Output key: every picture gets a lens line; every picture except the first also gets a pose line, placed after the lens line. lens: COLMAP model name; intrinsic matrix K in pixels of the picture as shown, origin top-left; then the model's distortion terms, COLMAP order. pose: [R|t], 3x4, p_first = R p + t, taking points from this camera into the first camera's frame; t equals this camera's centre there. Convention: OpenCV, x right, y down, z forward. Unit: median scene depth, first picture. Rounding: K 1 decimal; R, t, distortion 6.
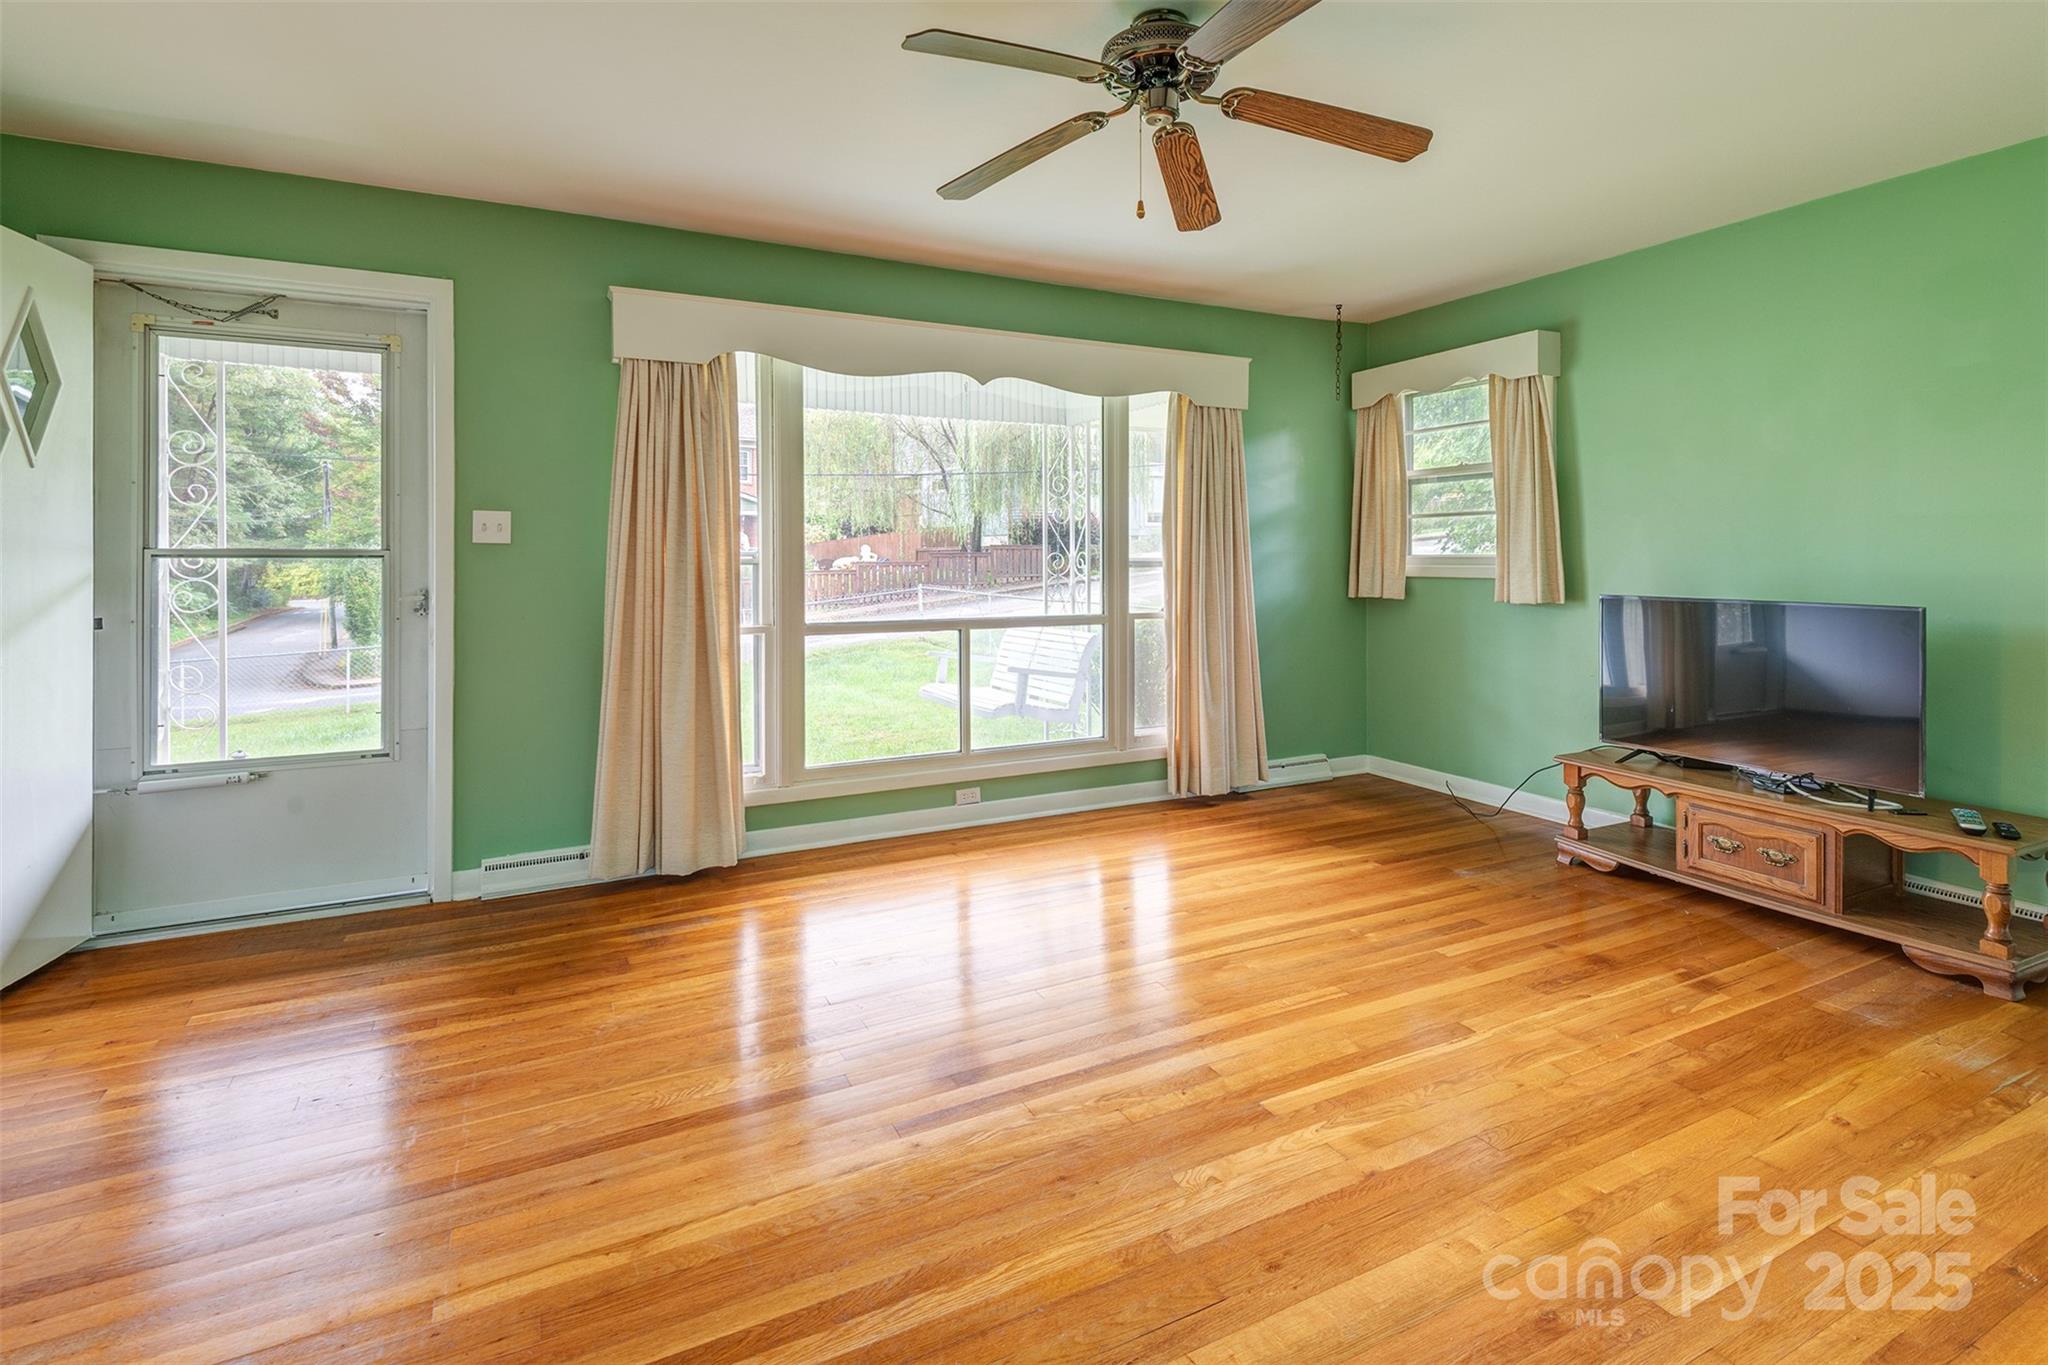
lens RADIAL K [[966.0, 0, 999.3], [0, 966.0, 681.3], [0, 0, 1]] dist [-0.001802, -0.000356]
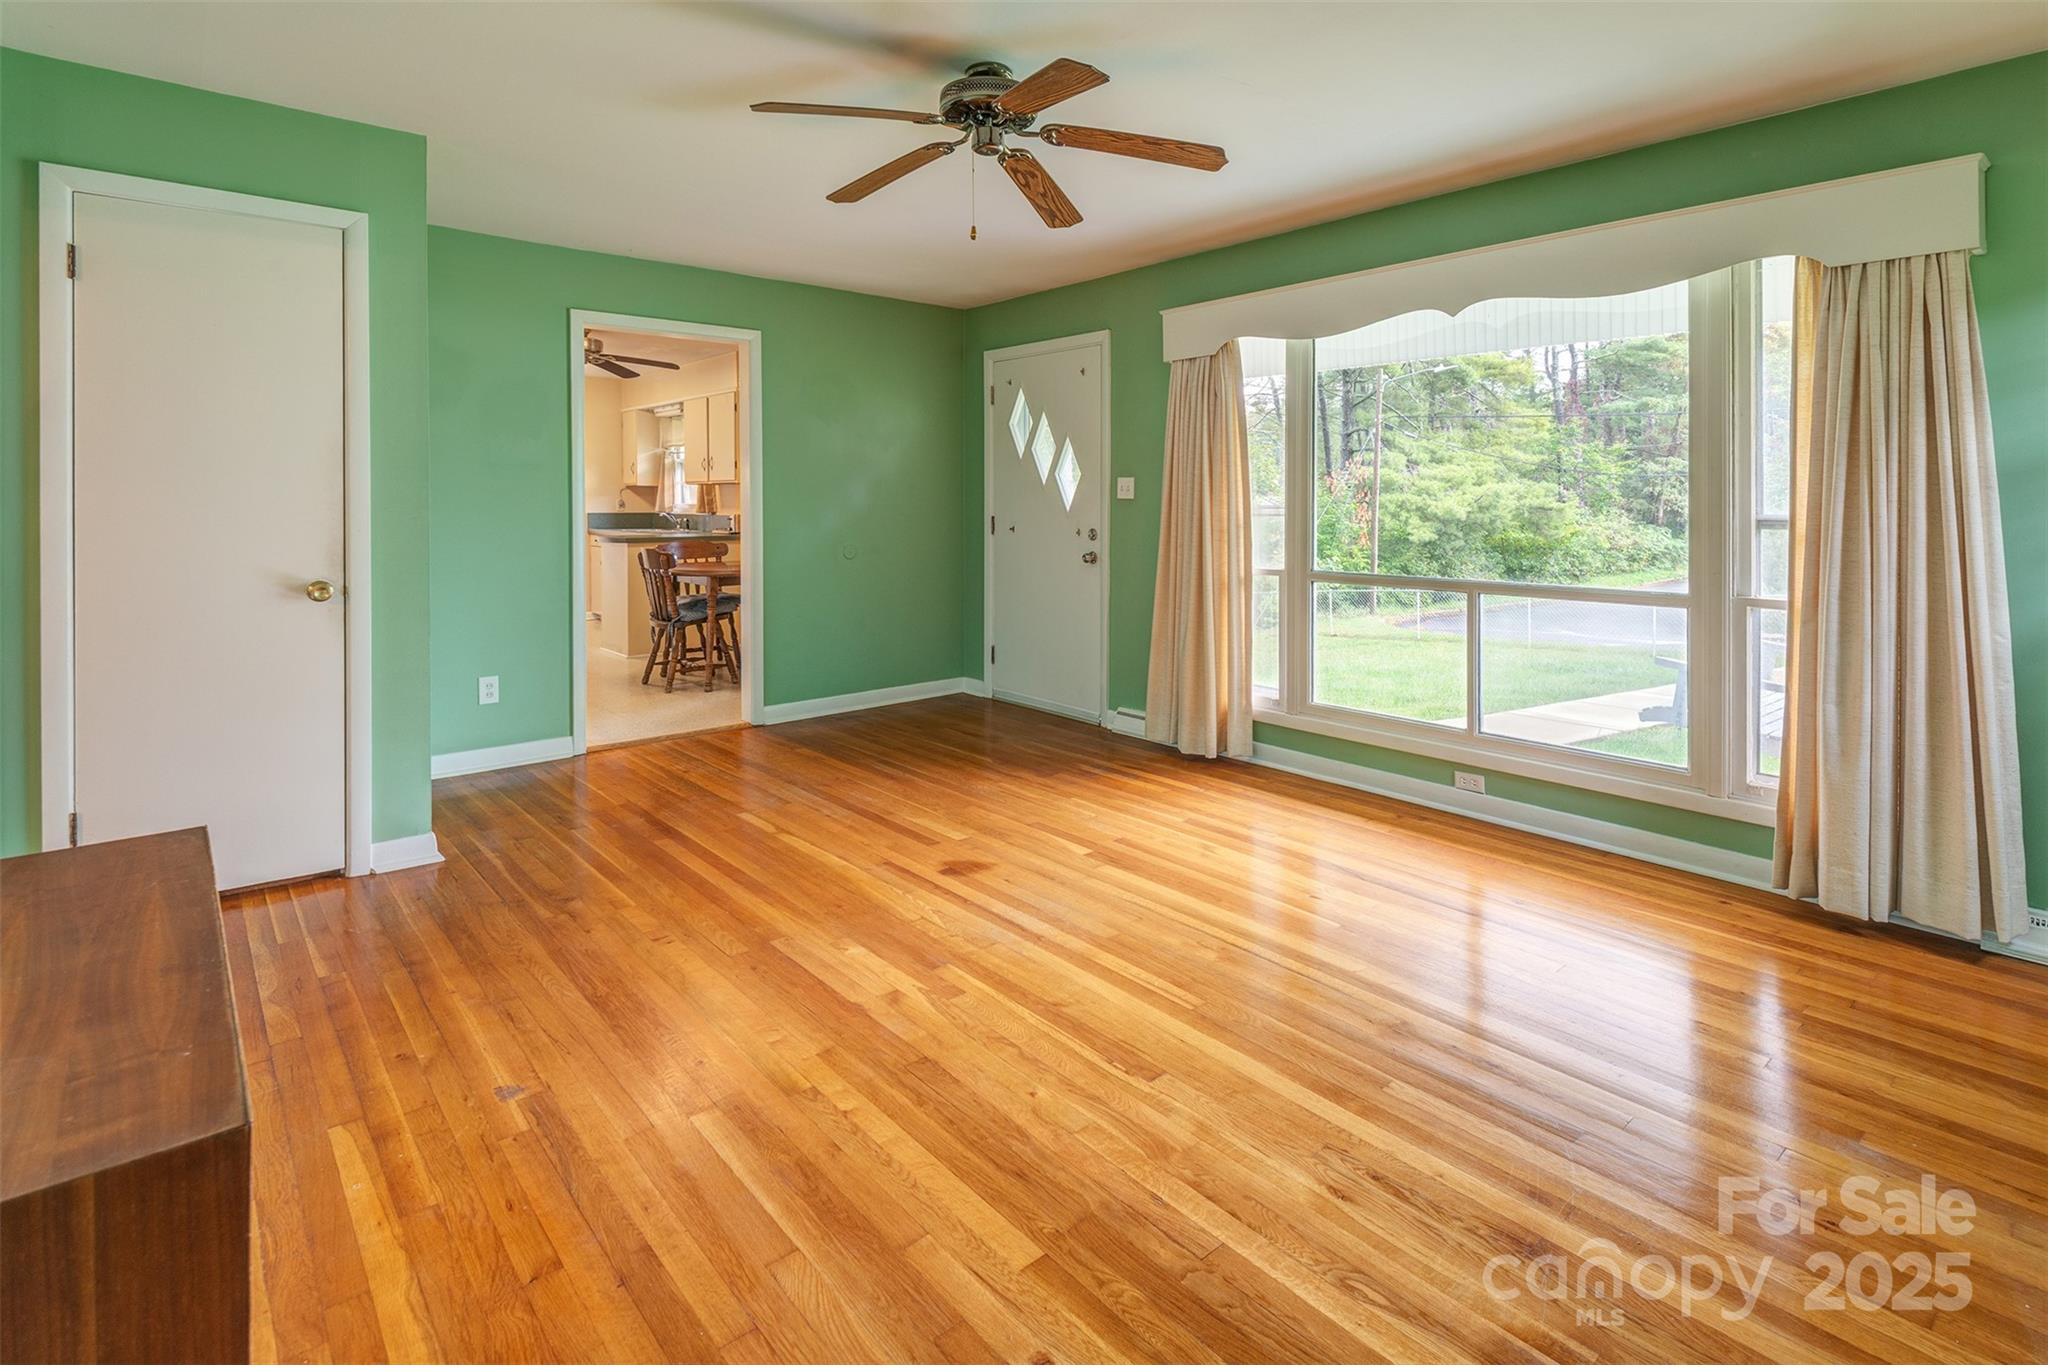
lens RADIAL K [[956.8, 0, 1027.1], [0, 956.8, 648.5], [0, 0, 1]] dist [0.083252, -0.056957]
pose [[0.266337, 0.151196, -0.951948, 0.770266], [-0.125956, 0.984611, 0.121143, -0.065126], [0.955615, 0.087639, 0.281282, 0.393395]]
